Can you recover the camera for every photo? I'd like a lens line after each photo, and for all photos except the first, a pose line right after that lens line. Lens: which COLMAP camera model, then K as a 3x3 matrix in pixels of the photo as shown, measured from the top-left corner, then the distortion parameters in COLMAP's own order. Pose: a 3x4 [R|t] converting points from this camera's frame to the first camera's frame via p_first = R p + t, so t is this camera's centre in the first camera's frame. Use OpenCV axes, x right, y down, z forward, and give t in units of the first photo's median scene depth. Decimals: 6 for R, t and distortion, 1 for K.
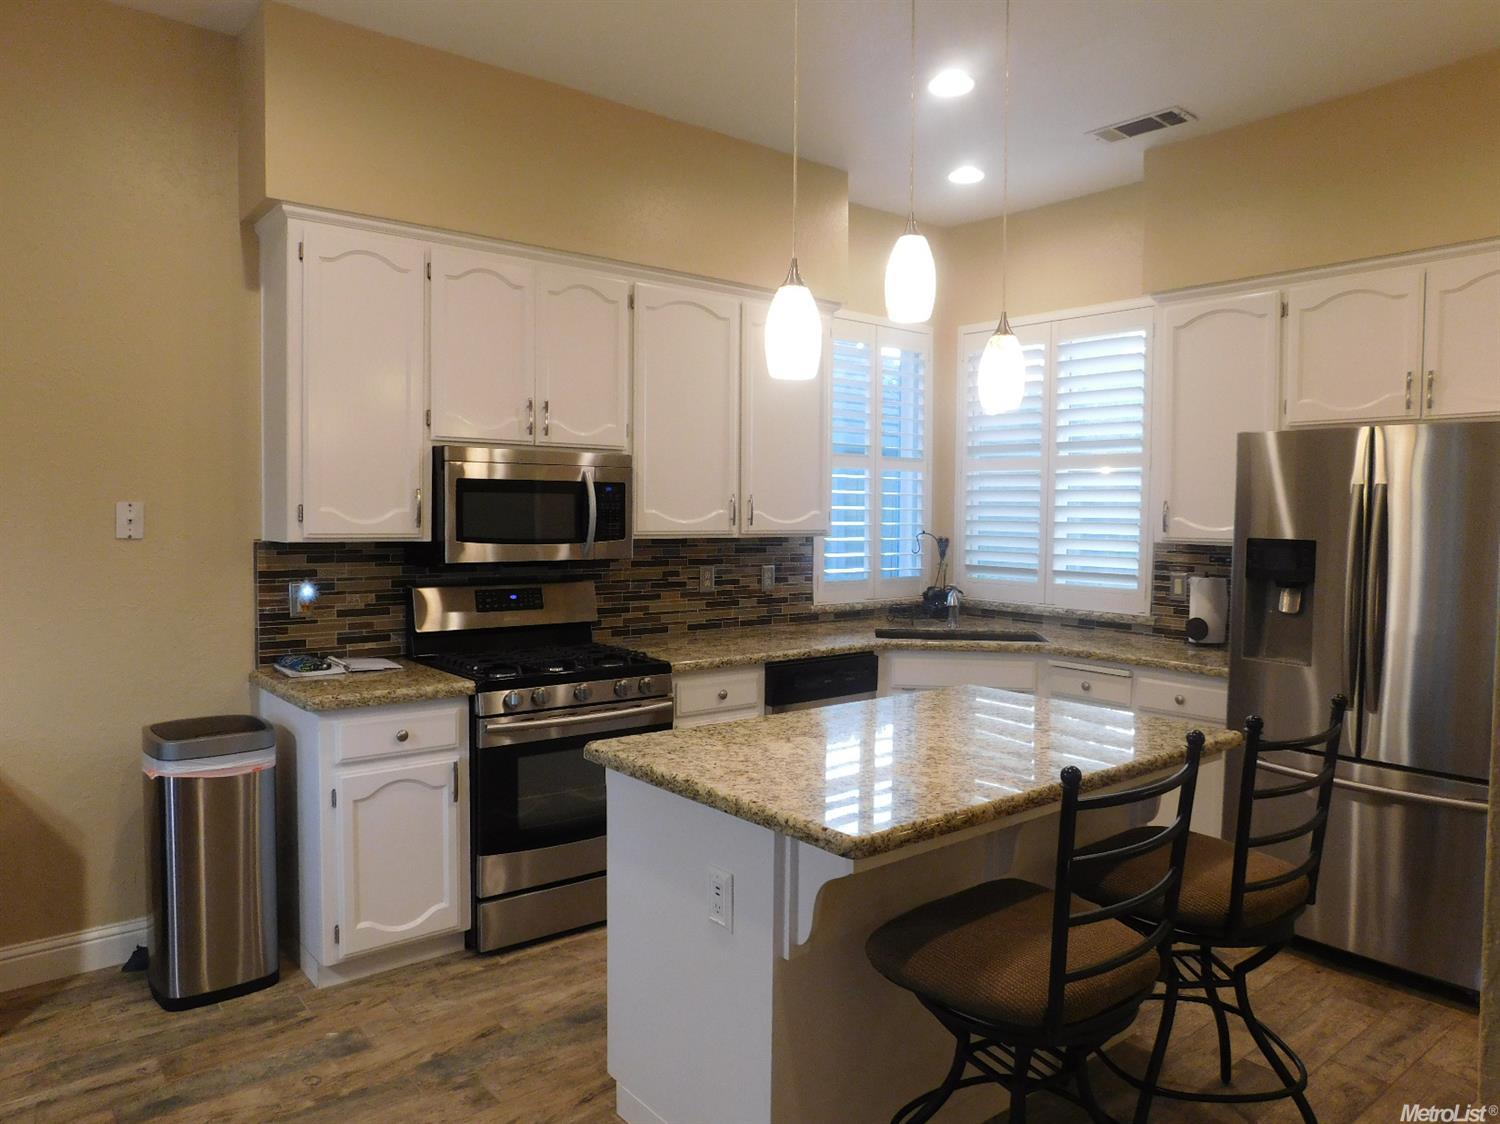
lens RADIAL K [[1028.7, 0, 749.5], [0, 1028.7, 566.6], [0, 0, 1]] dist [-0.054058, 0.039622]
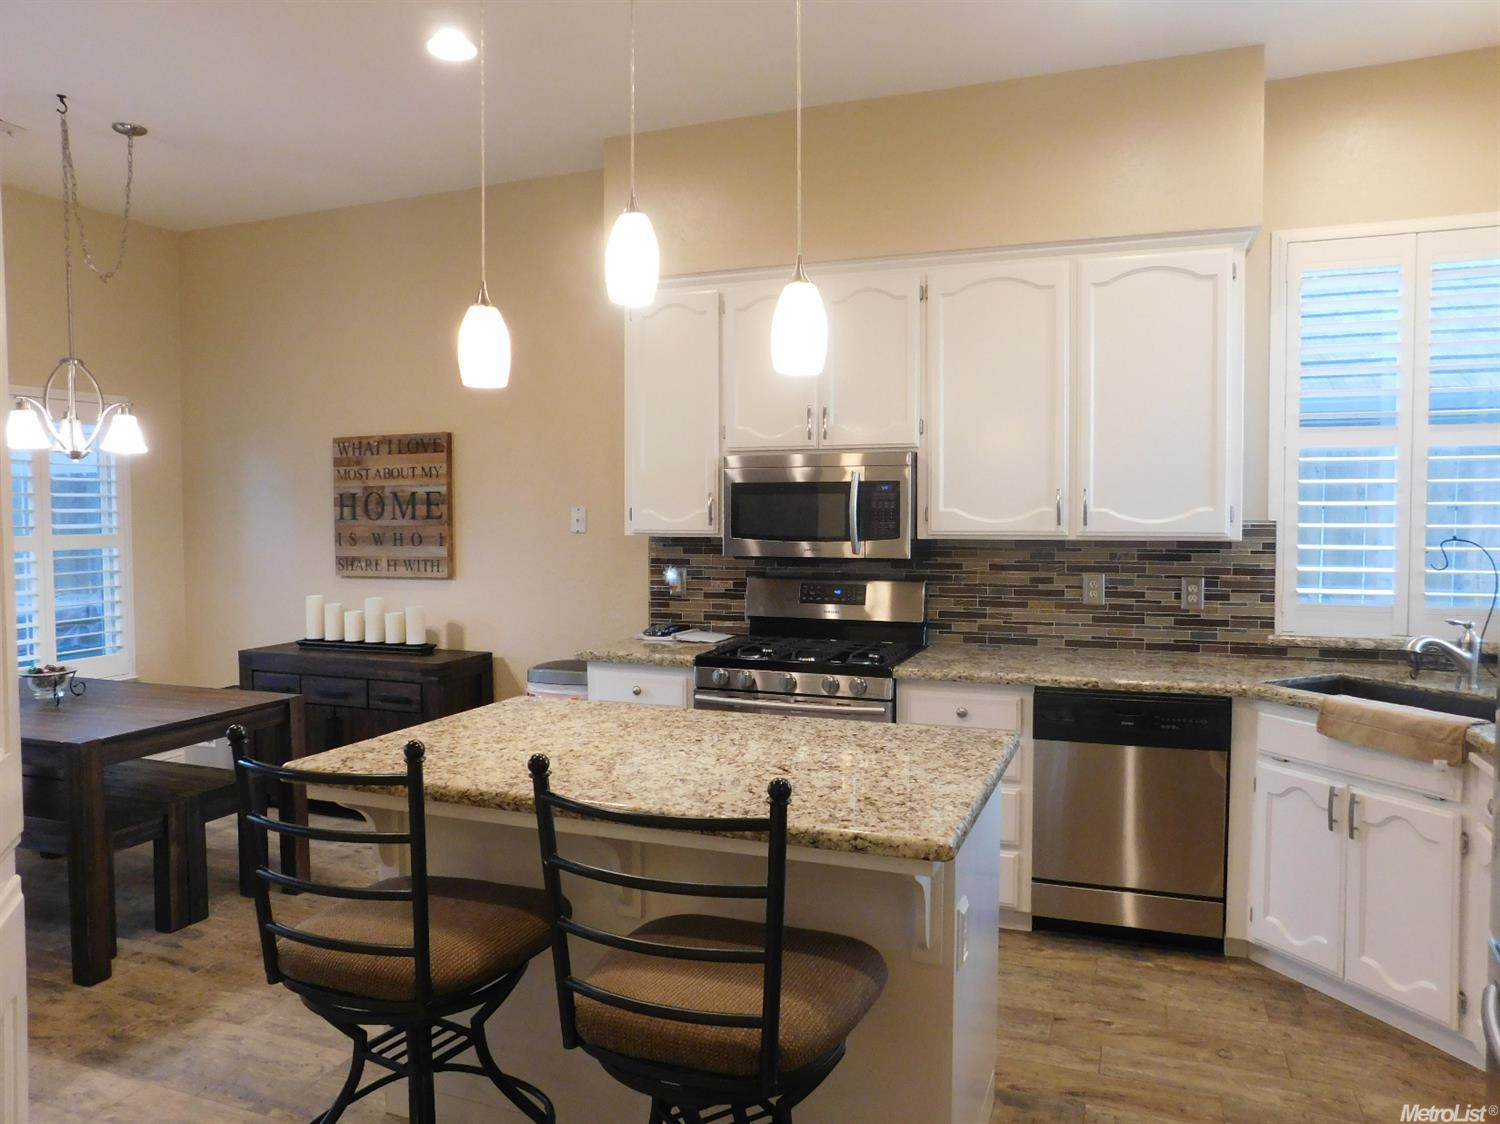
lens RADIAL K [[1028.7, 0, 747.2], [0, 1028.7, 564.0], [0, 0, 1]] dist [-0.054058, 0.039622]
pose [[0.490894, 0.029154, -0.870731, 0.586929], [-0.041130, 0.999101, 0.010264, -0.005767], [0.870248, 0.030775, 0.491652, 0.350192]]
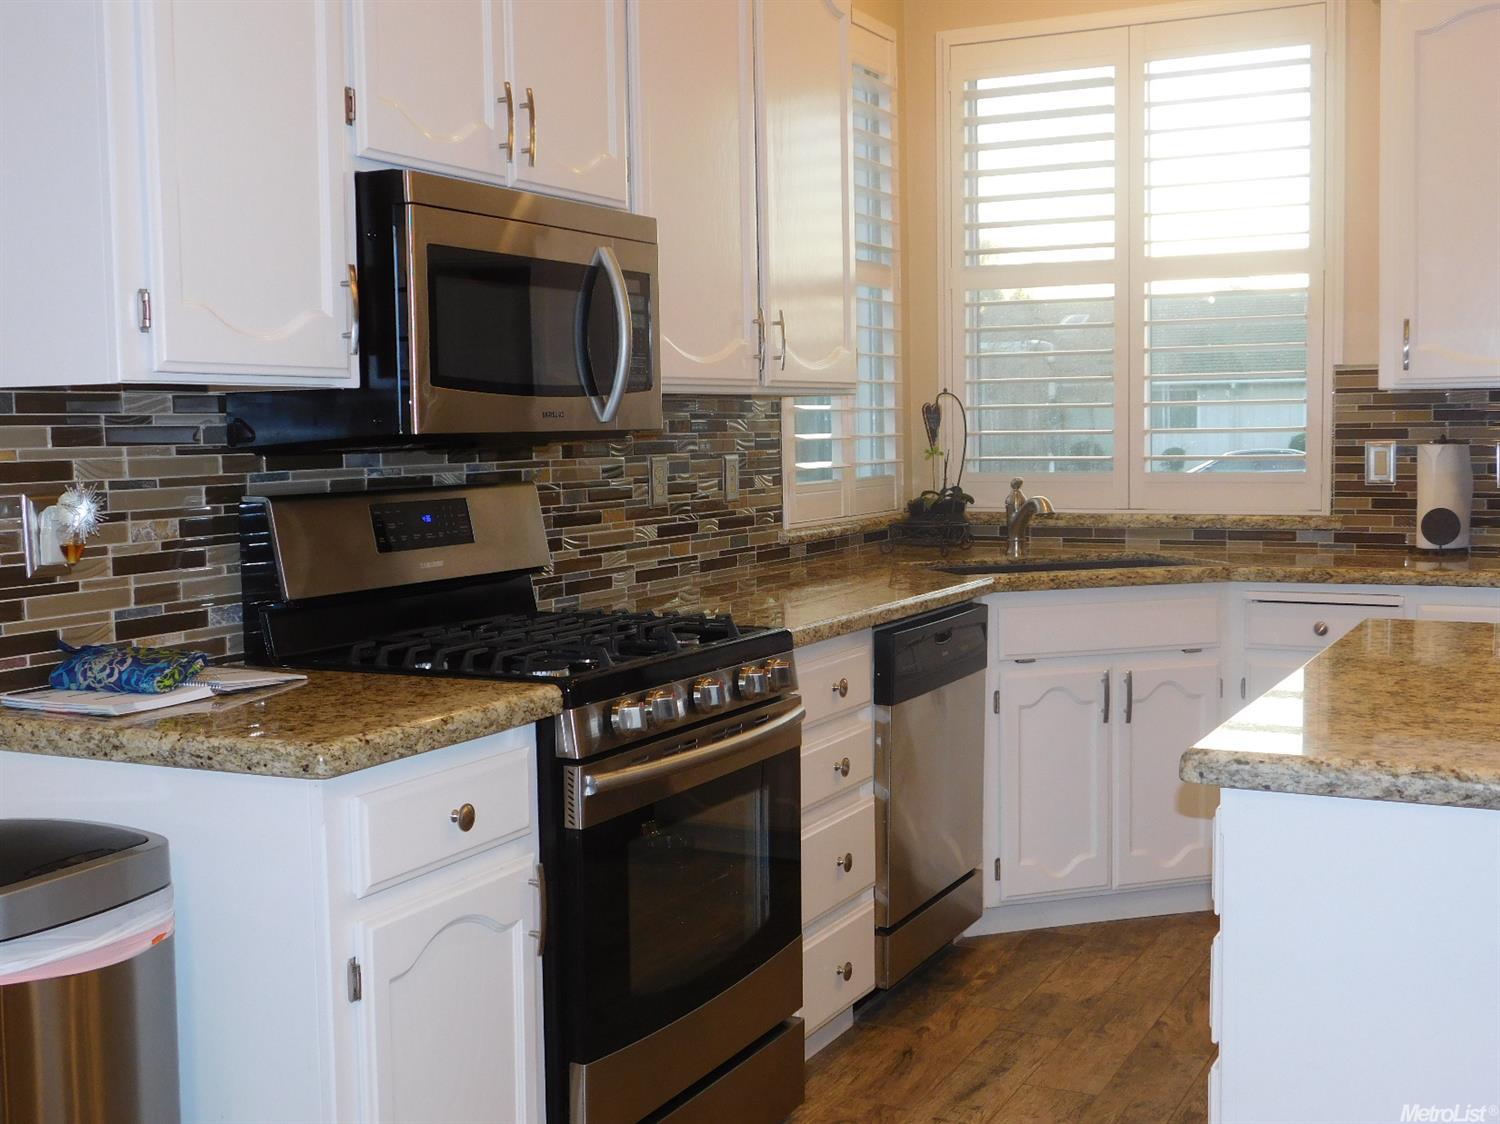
lens RADIAL K [[1762.5, 0, 756.0], [0, 1762.5, 556.1], [0, 0, 1]] dist [-0.050465, 0.000000]
pose [[0.913383, -0.055832, 0.403256, -0.371899], [0.047754, 0.998406, 0.030068, 0.026685], [-0.404292, -0.008206, 0.914593, 0.188163]]
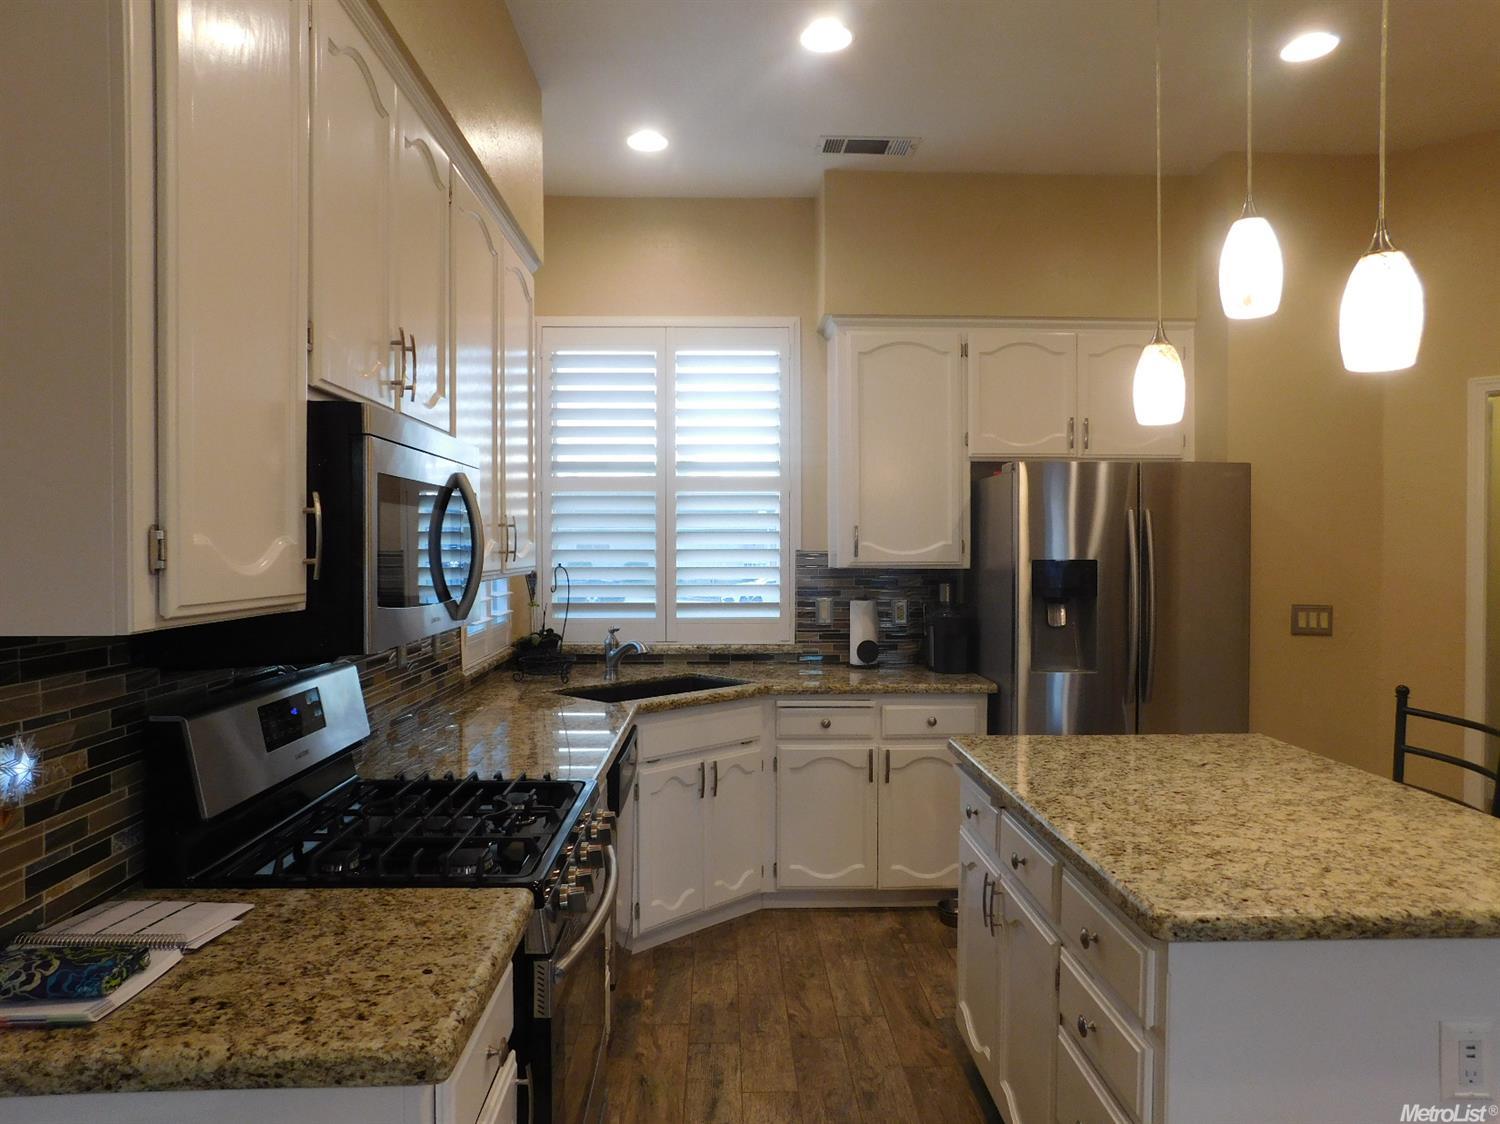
lens RADIAL K [[1028.7, 0, 745.3], [0, 1028.7, 564.9], [0, 0, 1]] dist [-0.054058, 0.039622]
pose [[0.615925, -0.027616, 0.787321, -0.436584], [0.051947, 0.998634, -0.005610, -0.025576], [-0.786091, 0.044354, 0.616518, 0.455582]]
